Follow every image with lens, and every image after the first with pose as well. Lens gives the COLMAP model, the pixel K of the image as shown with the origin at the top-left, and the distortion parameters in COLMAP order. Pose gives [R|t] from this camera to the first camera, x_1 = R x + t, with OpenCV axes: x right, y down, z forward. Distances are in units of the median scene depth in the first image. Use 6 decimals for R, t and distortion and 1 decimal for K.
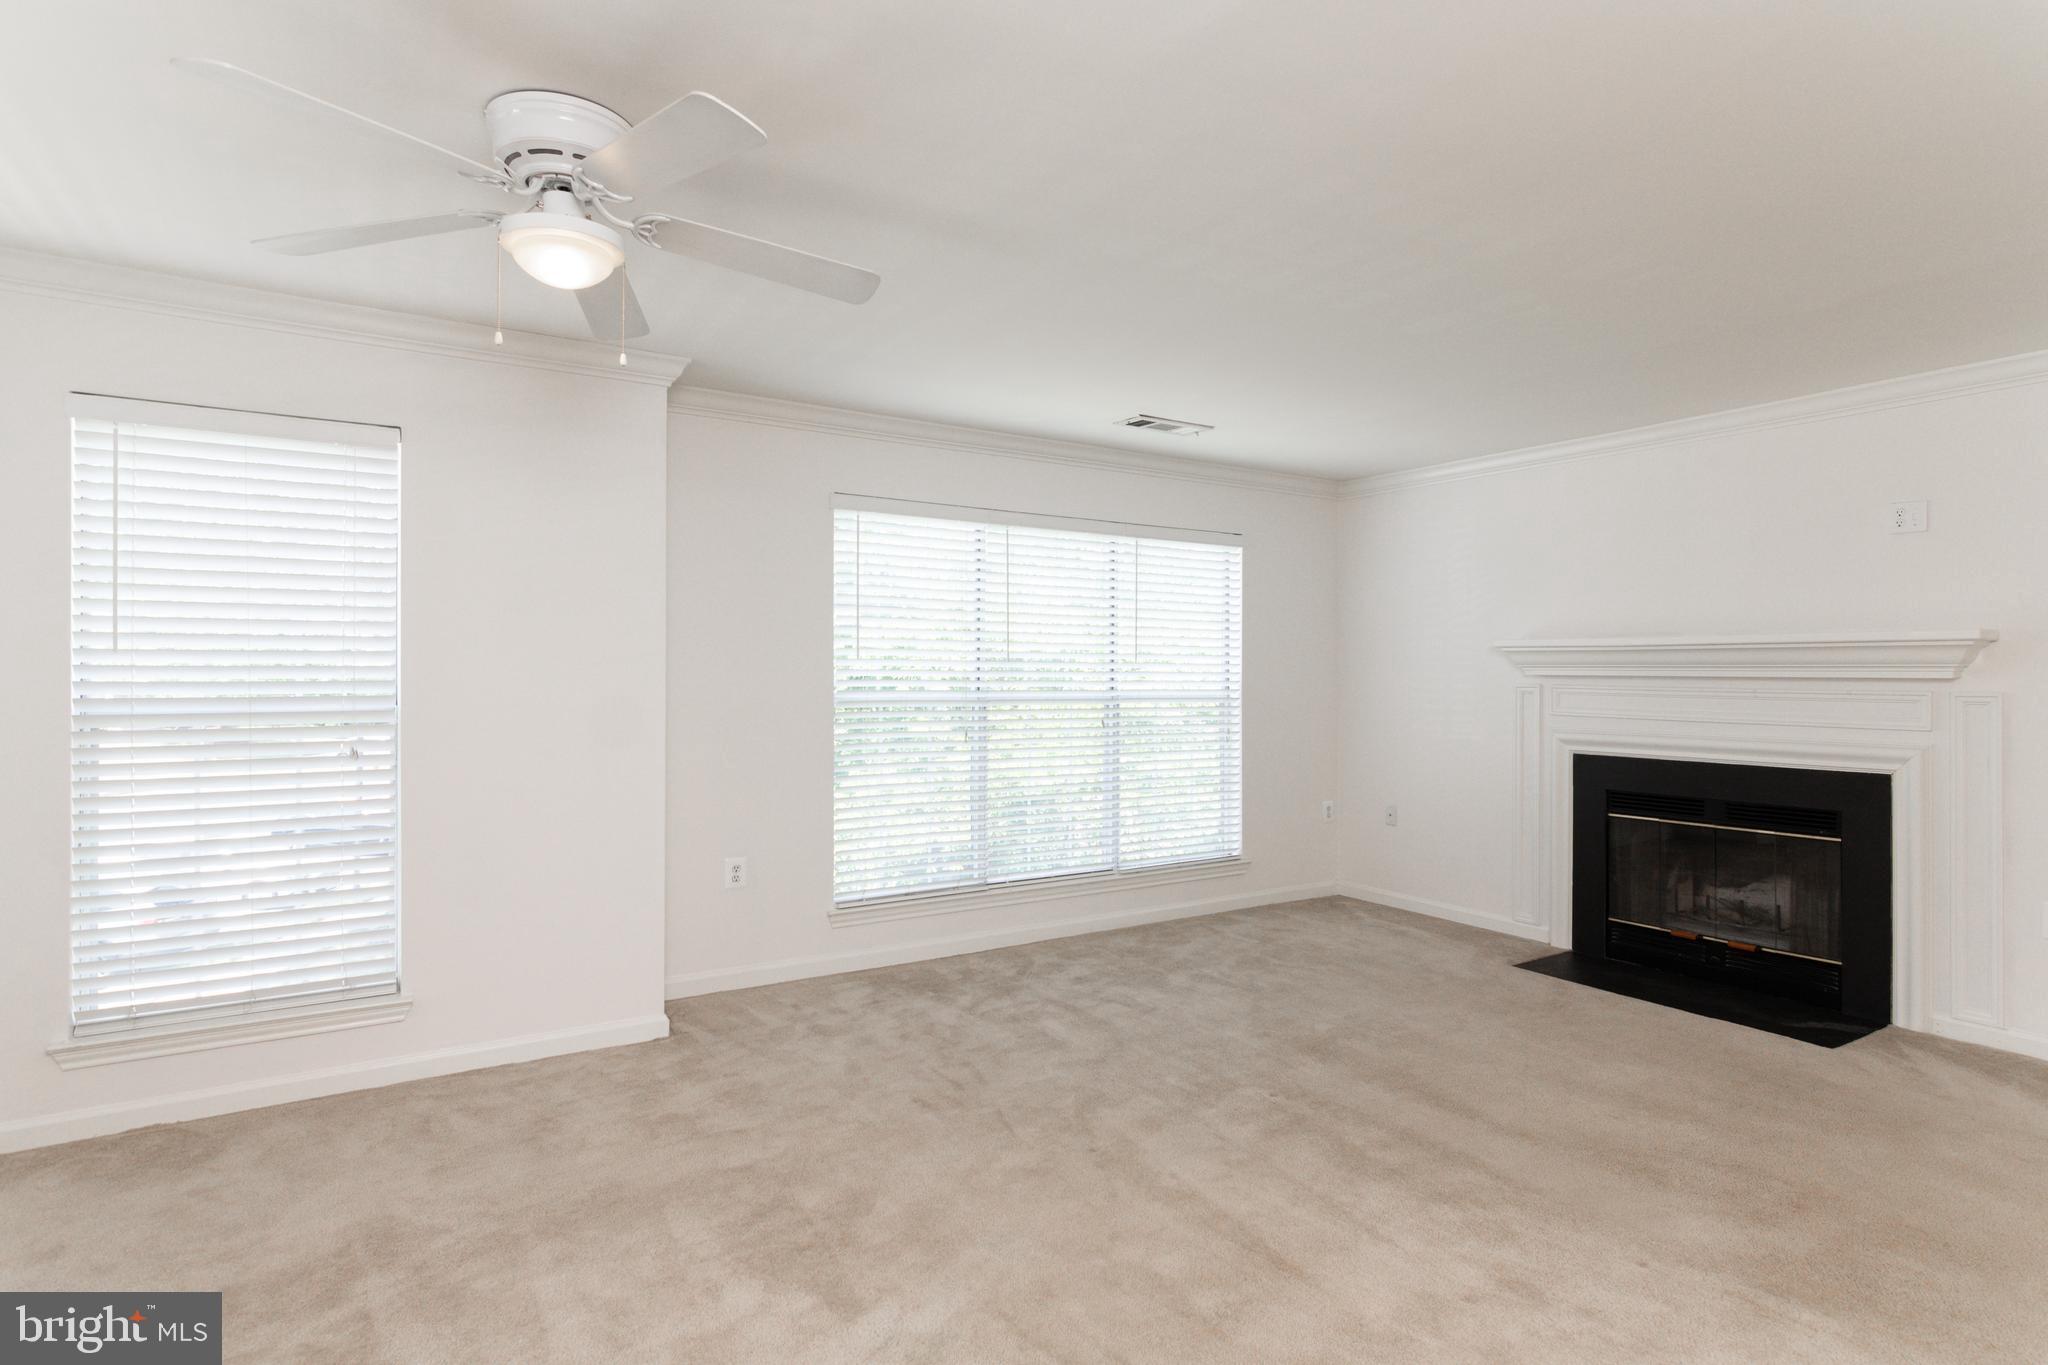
lens RADIAL K [[1048.0, 0, 1031.4], [0, 1048.0, 671.1], [0, 0, 1]] dist [-0.004358, -0.000700]
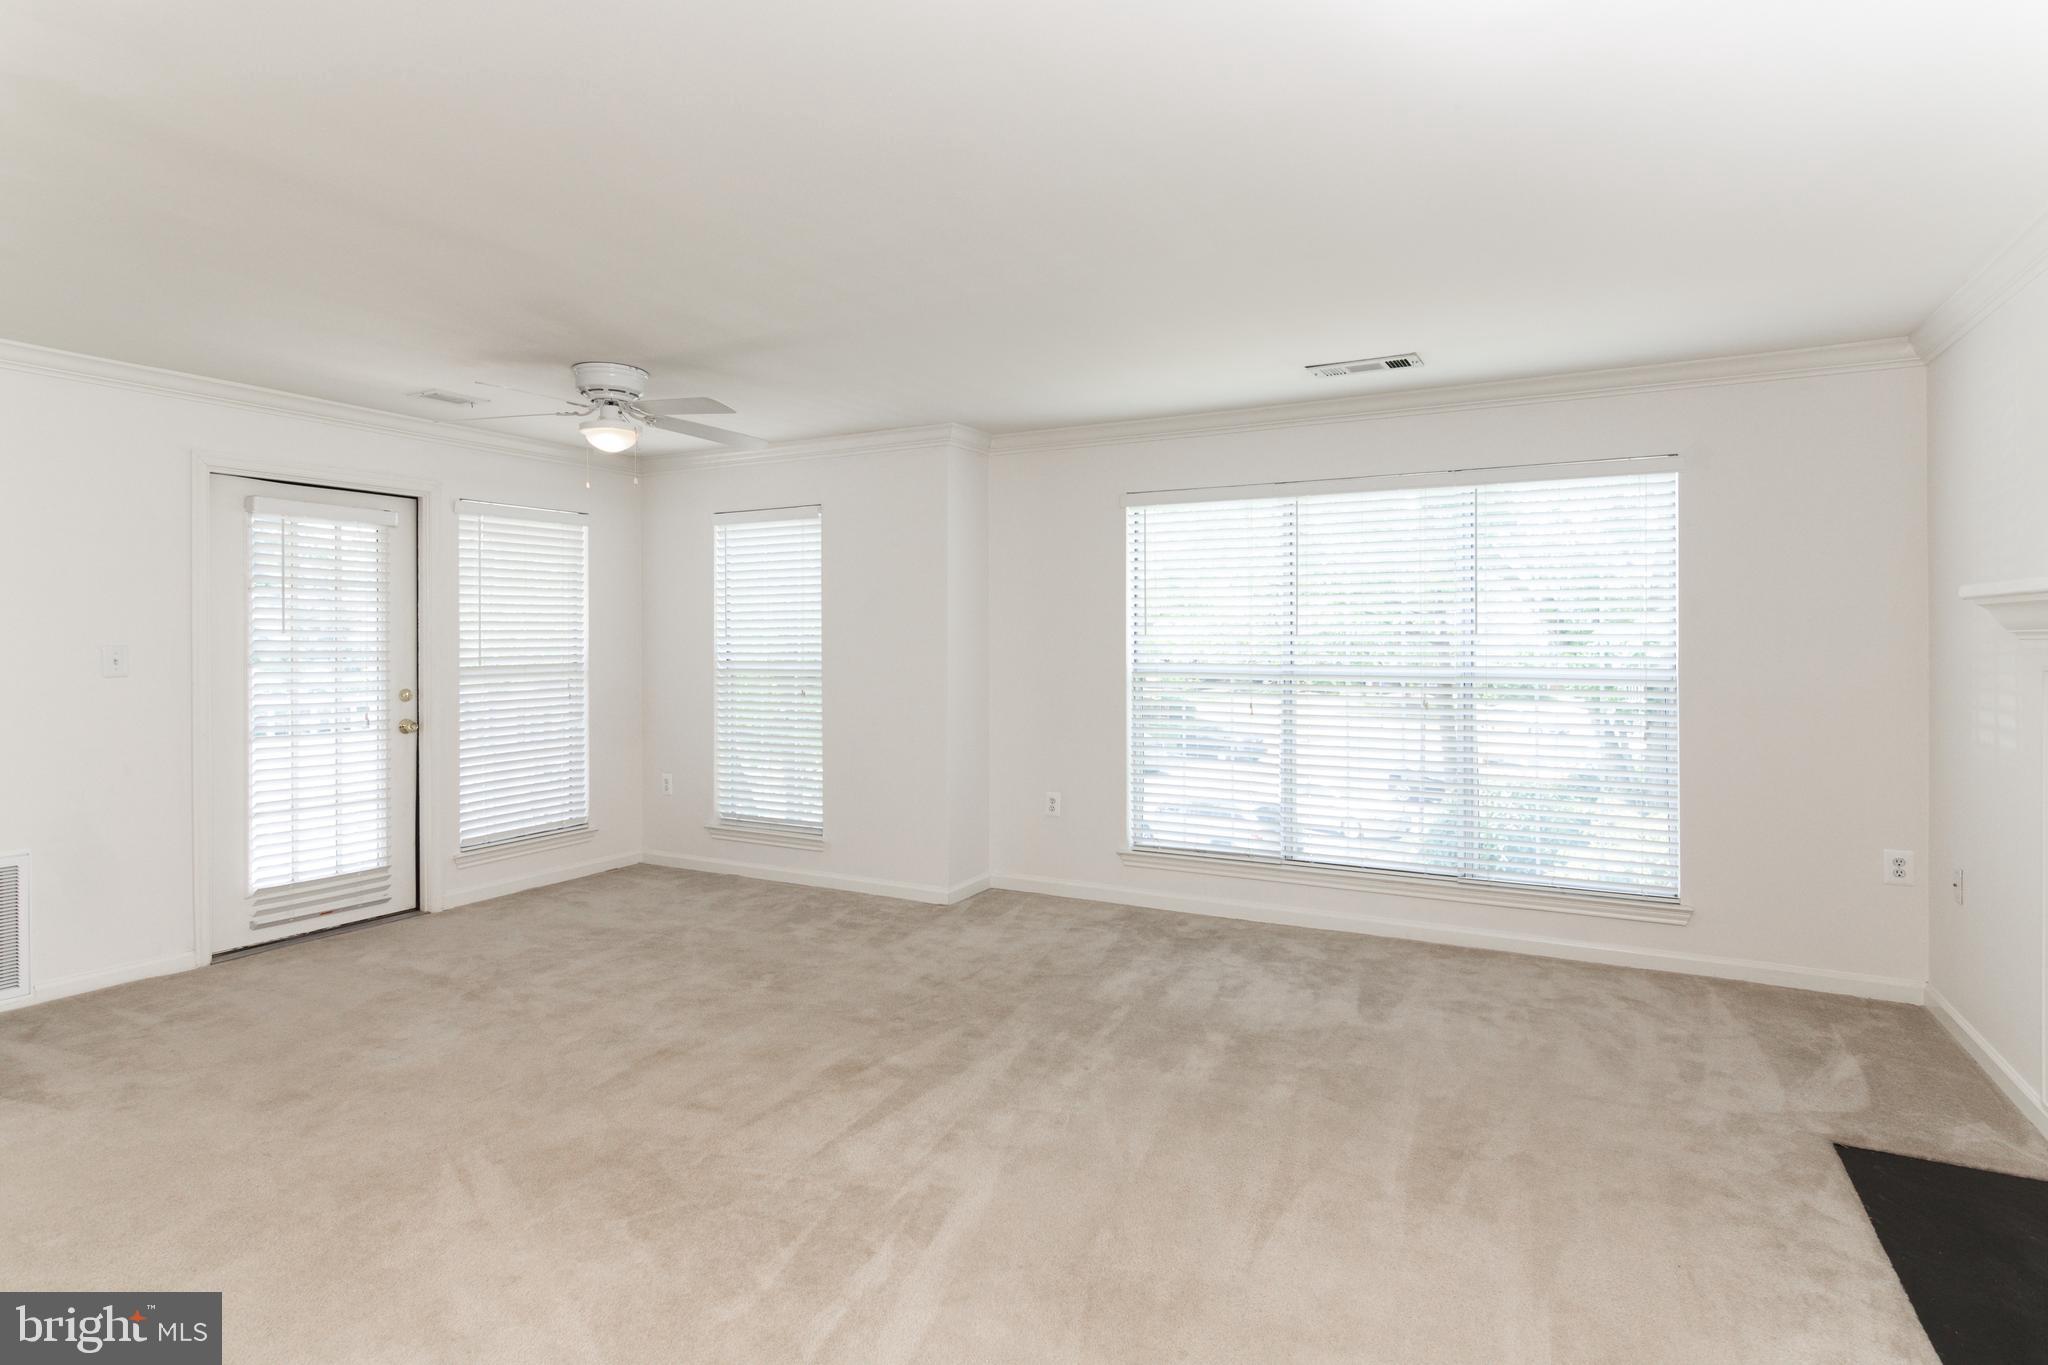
lens RADIAL K [[1053.6, 0, 1029.8], [0, 1053.6, 633.9], [0, 0, 1]] dist [0.000018, 0.000558]
pose [[0.497932, -0.007935, -0.867180, 0.765631], [0.007296, 0.999961, -0.004961, -0.007346], [0.867186, -0.003857, 0.497970, 0.312748]]
